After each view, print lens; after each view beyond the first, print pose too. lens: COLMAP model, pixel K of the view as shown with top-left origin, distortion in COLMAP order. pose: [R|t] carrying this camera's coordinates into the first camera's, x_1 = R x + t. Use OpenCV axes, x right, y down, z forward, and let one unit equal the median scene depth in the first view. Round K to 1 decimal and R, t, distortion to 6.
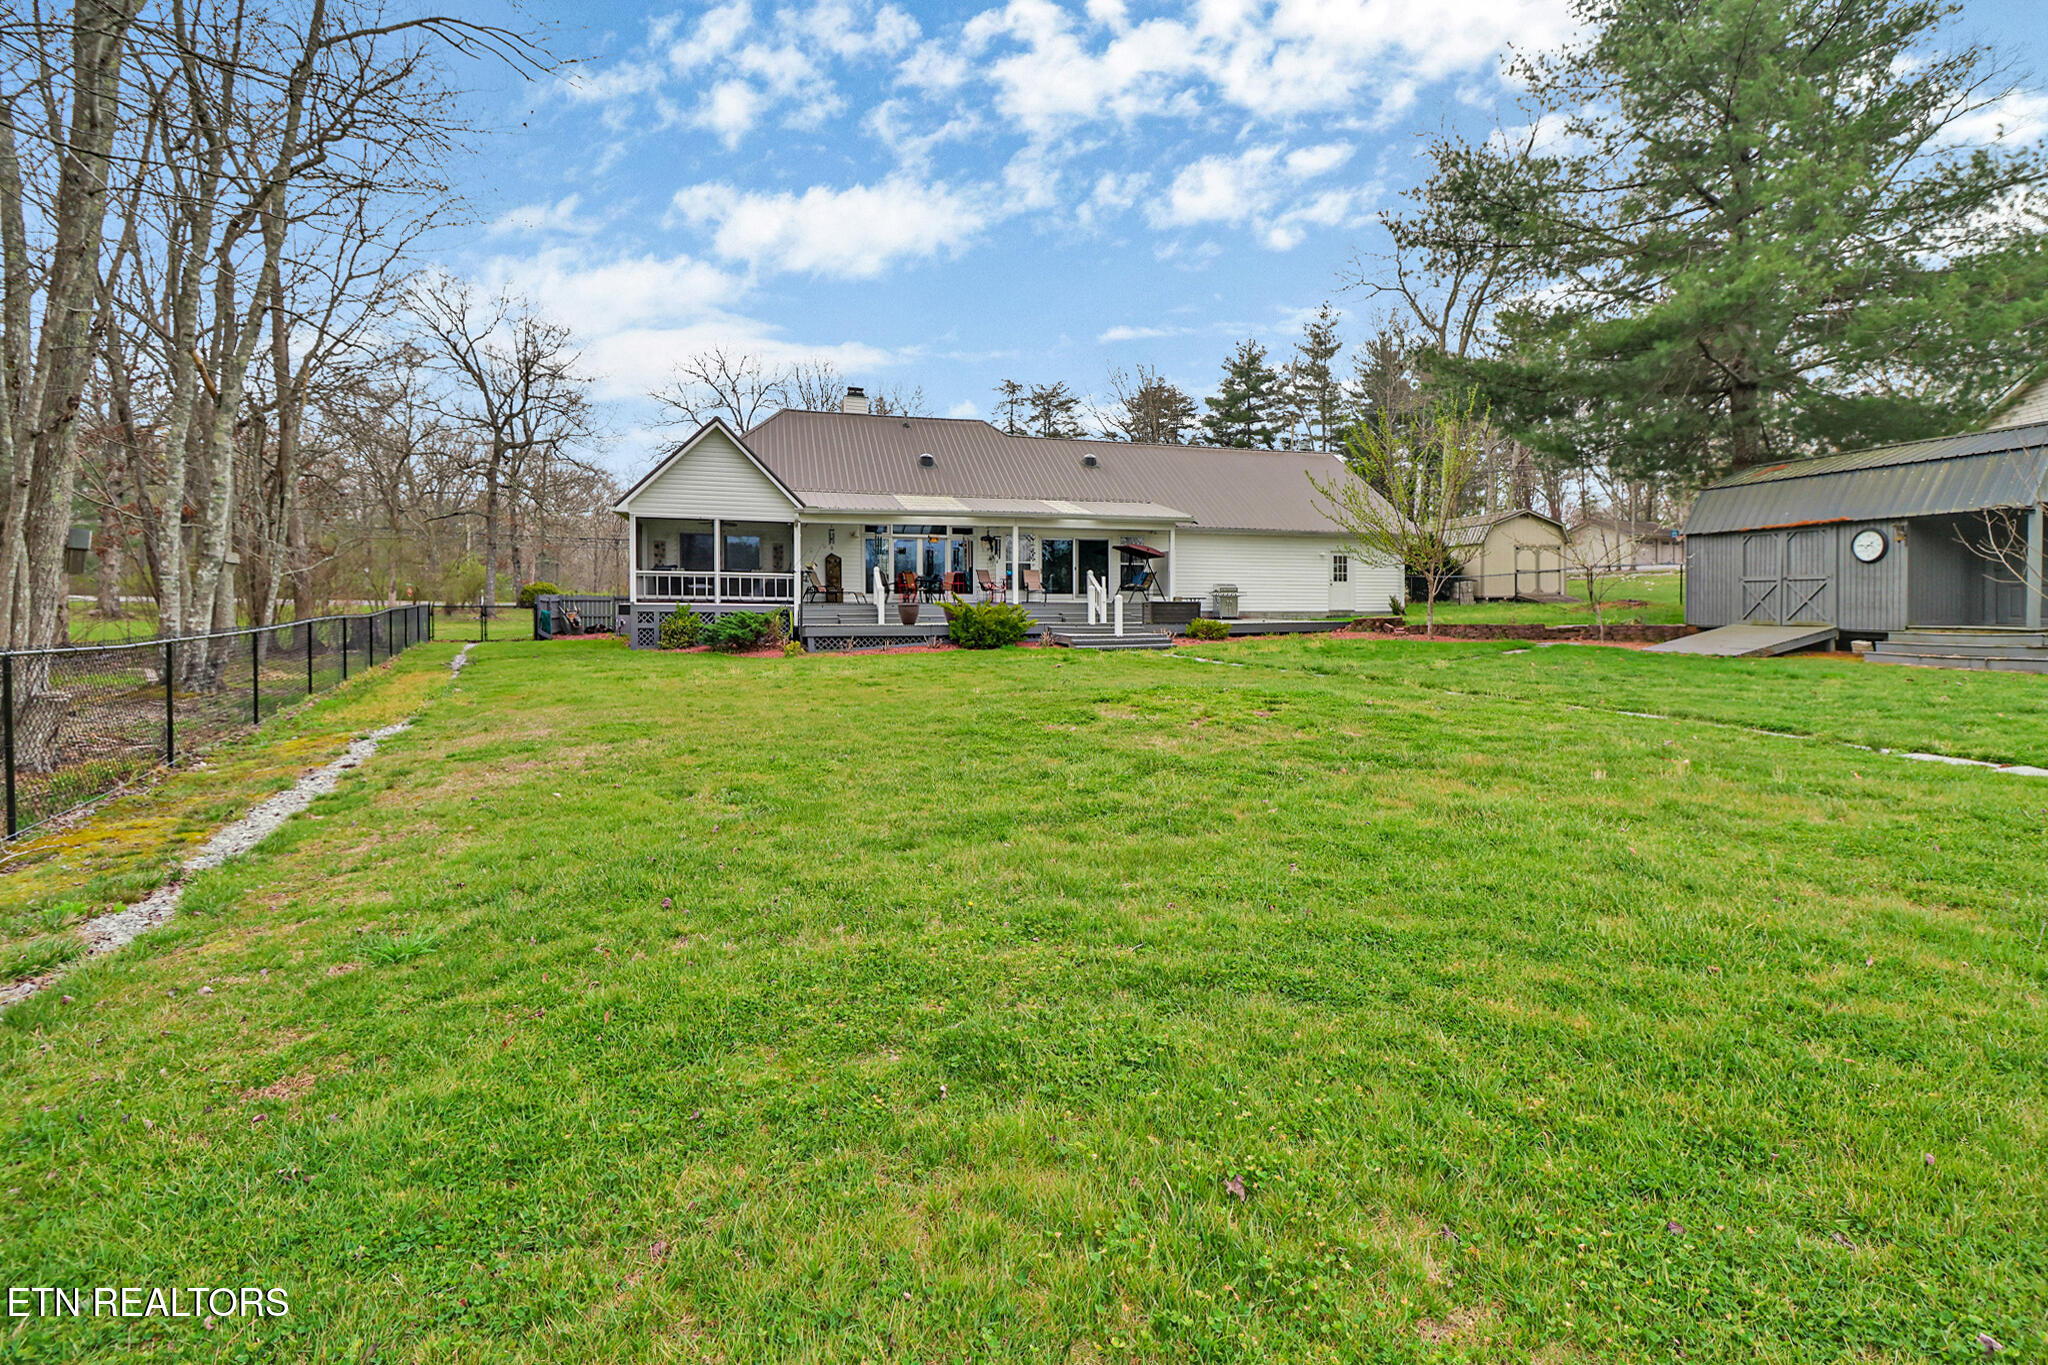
lens RADIAL K [[947.6, 0, 1027.7], [0, 947.6, 635.2], [0, 0, 1]] dist [-0.014385, -0.000662]
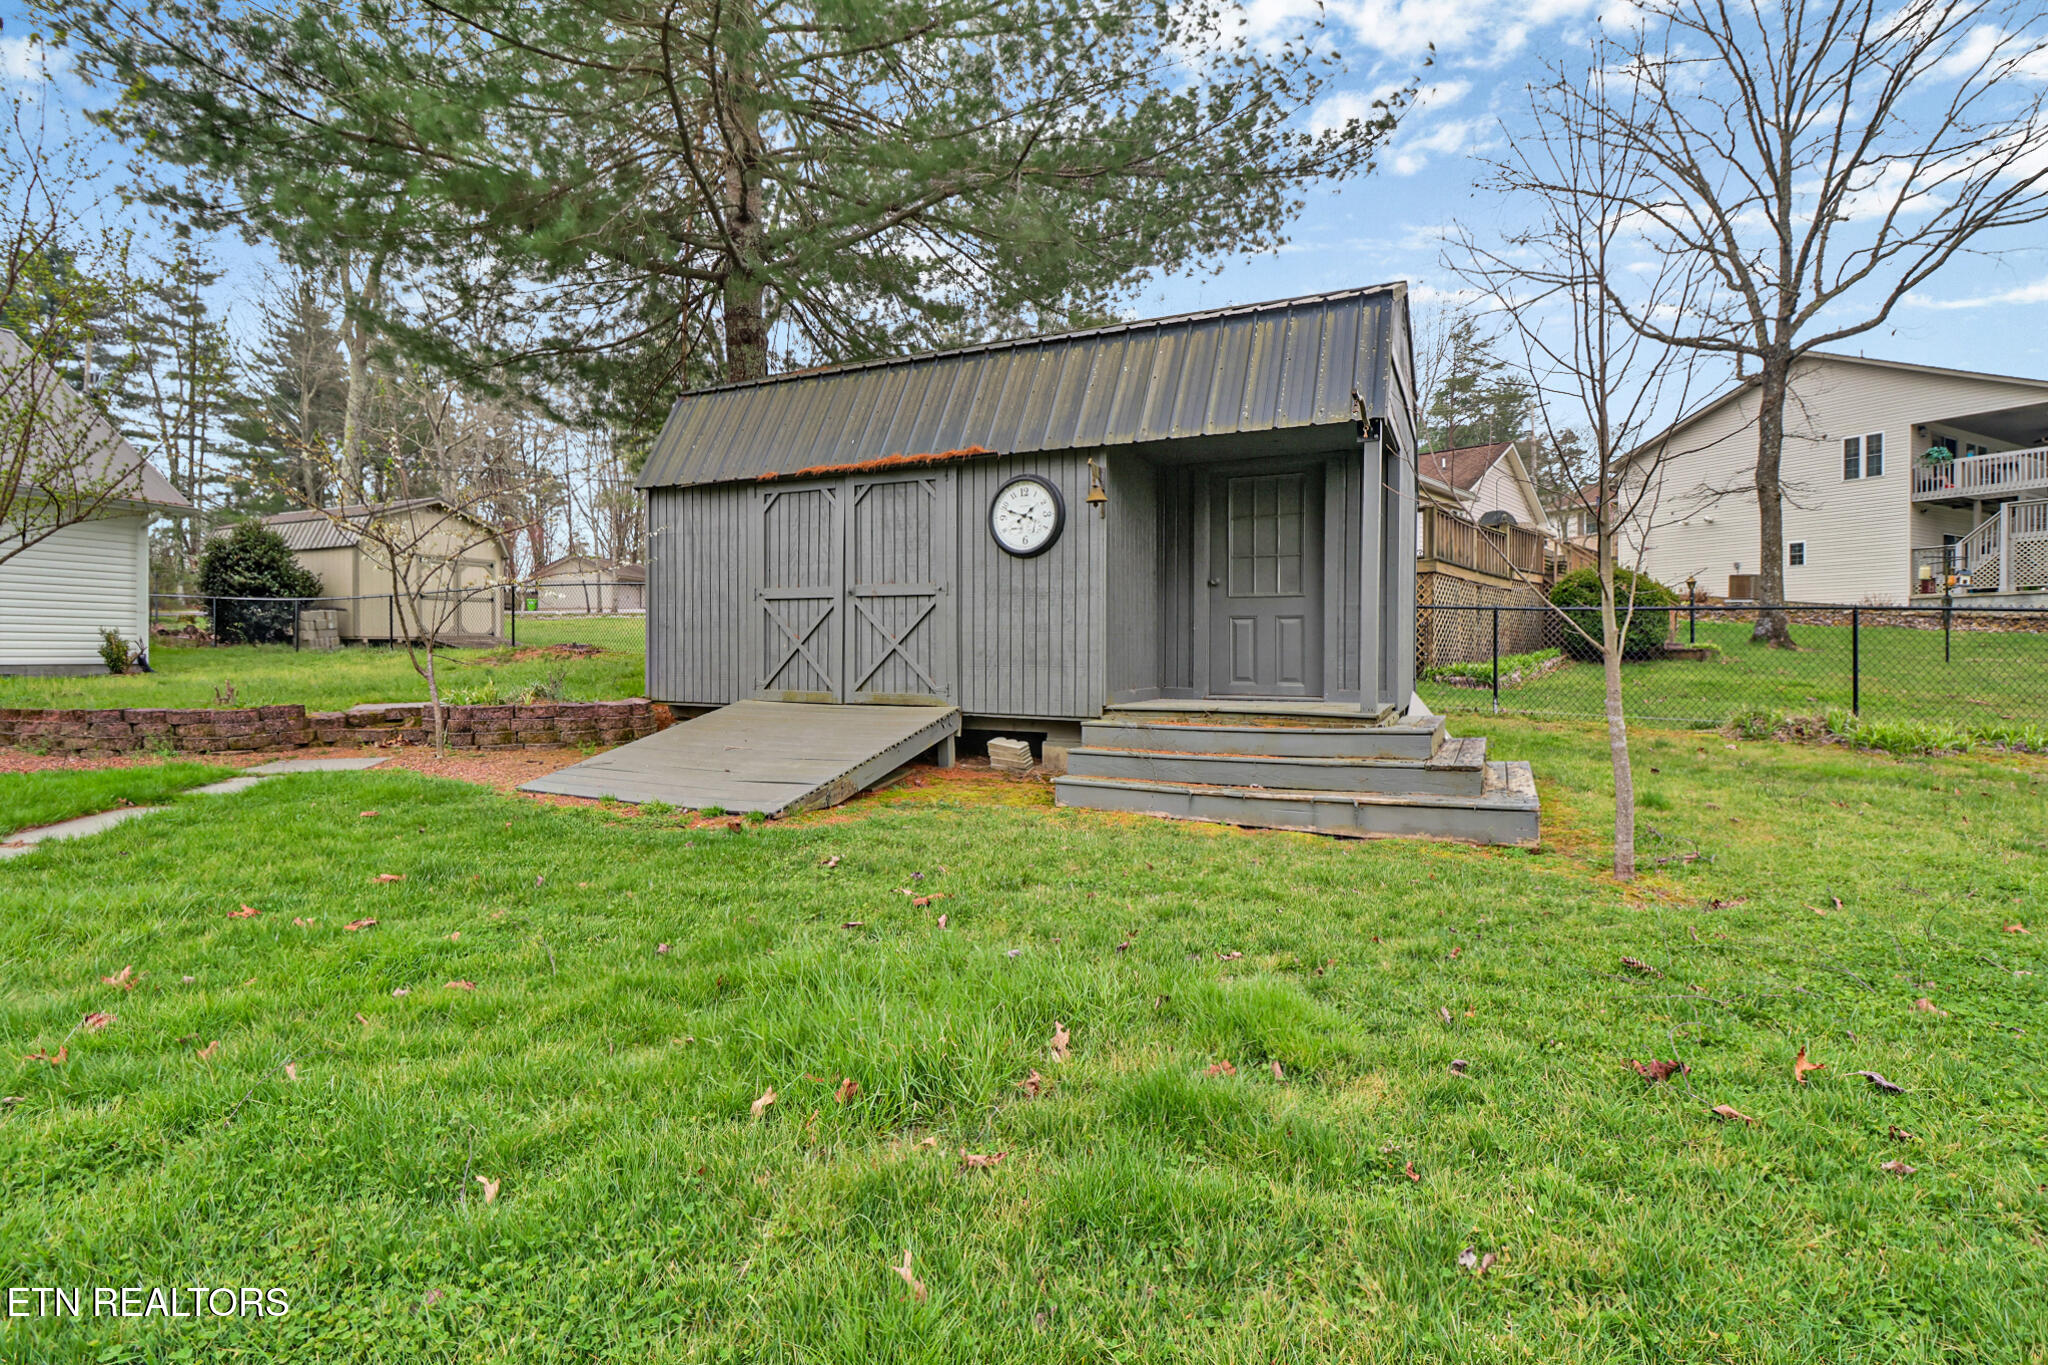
lens RADIAL K [[947.6, 0, 1027.7], [0, 947.6, 635.2], [0, 0, 1]] dist [-0.014385, -0.000662]
pose [[0.563357, 0.017563, 0.826027, 0.455080], [0.021740, 0.999113, -0.036070, -0.021969], [-0.825928, 0.038279, 0.562475, 0.633169]]
